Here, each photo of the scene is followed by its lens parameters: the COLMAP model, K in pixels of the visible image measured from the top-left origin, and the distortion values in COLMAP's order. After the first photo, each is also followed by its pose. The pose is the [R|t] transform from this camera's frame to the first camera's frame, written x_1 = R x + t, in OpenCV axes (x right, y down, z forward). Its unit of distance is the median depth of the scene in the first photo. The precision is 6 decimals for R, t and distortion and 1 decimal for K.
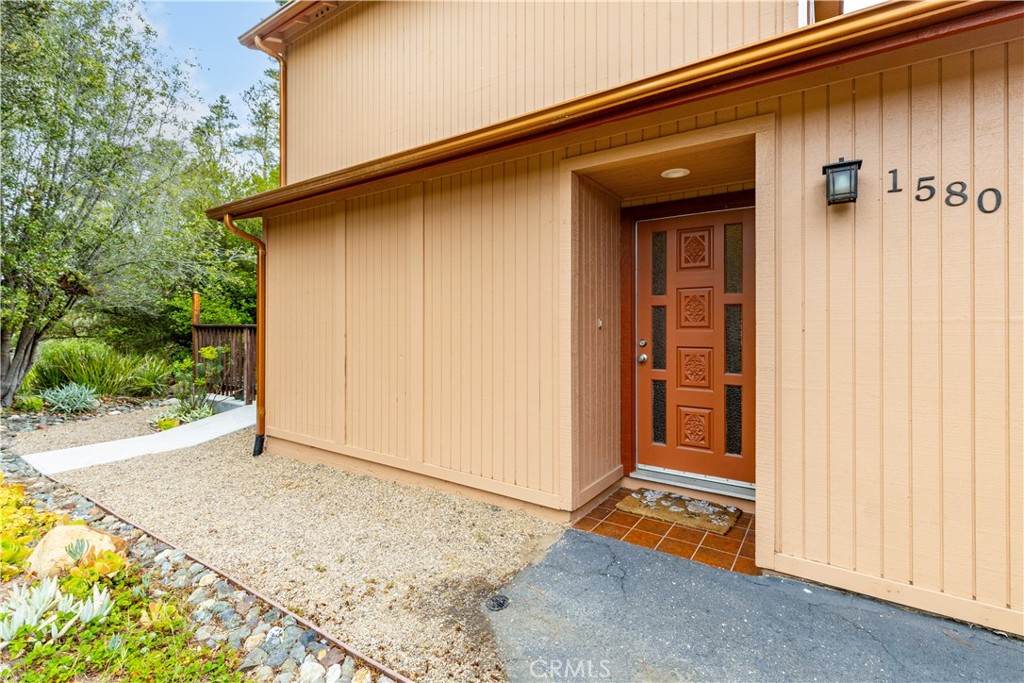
lens RADIAL K [[467.7, 0, 507.7], [0, 467.7, 323.0], [0, 0, 1]] dist [0.001803, -0.000256]
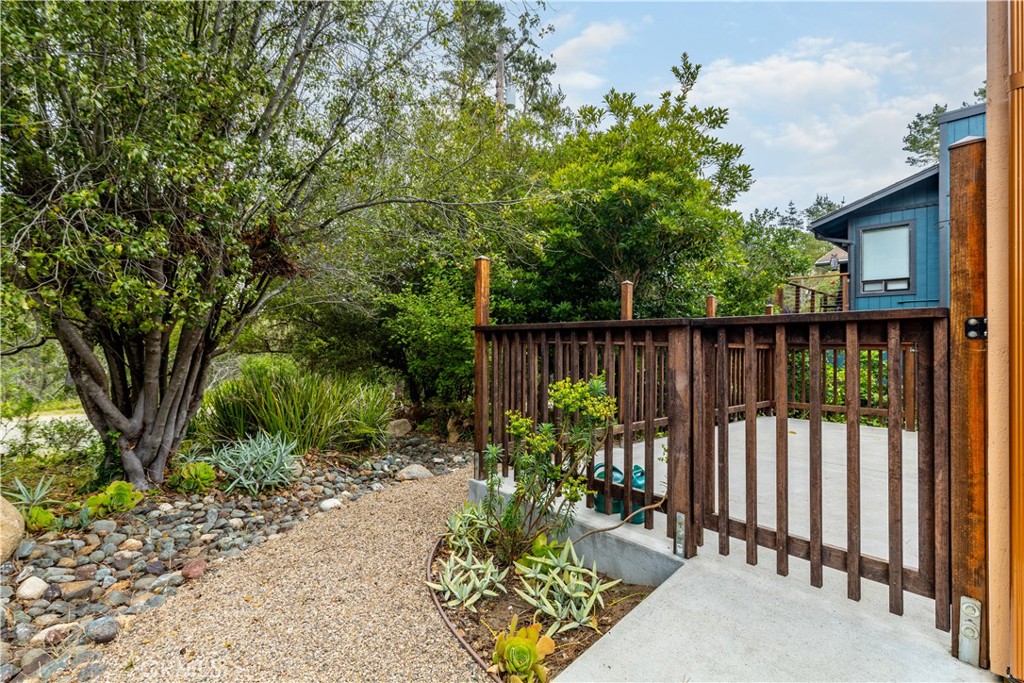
lens RADIAL K [[467.7, 0, 513.0], [0, 467.7, 336.3], [0, 0, 1]] dist [0.001803, -0.000256]
pose [[0.965307, 0.006622, -0.261035, -0.842283], [-0.011987, 0.999748, -0.018966, 0.035317], [0.260843, 0.021437, 0.965143, 0.911306]]
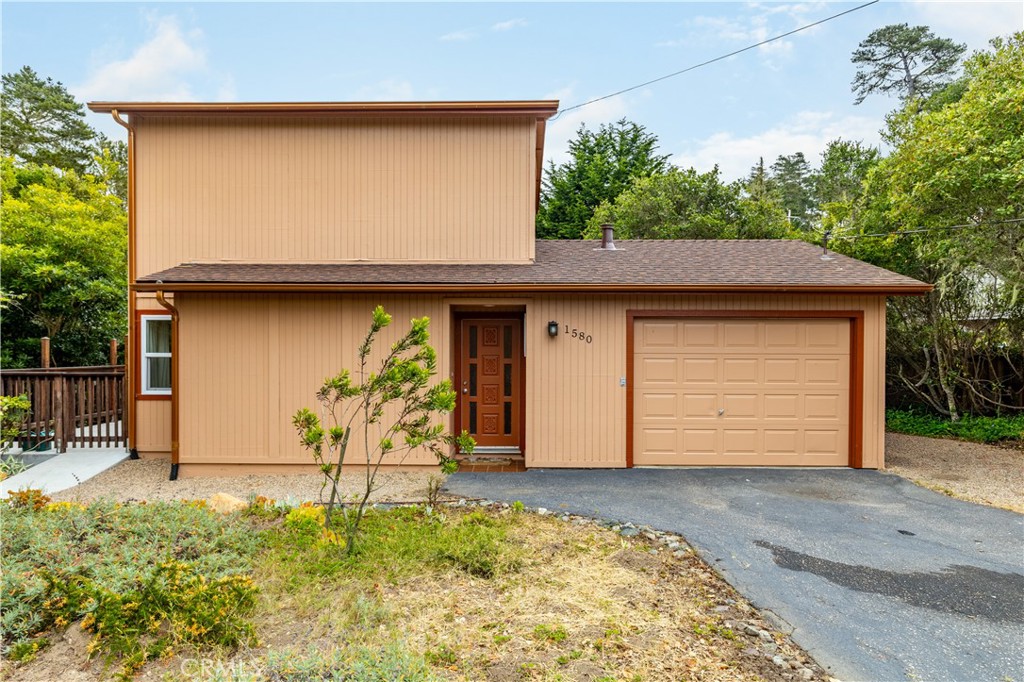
lens RADIAL K [[597.0, 0, 509.3], [0, 597.0, 351.1], [0, 0, 1]] dist [-0.004689, -0.001243]
pose [[0.828402, -0.000474, 0.560134, -0.681815], [-0.004176, 0.999967, 0.007021, -0.078063], [-0.560119, -0.008155, 0.828372, -0.825157]]
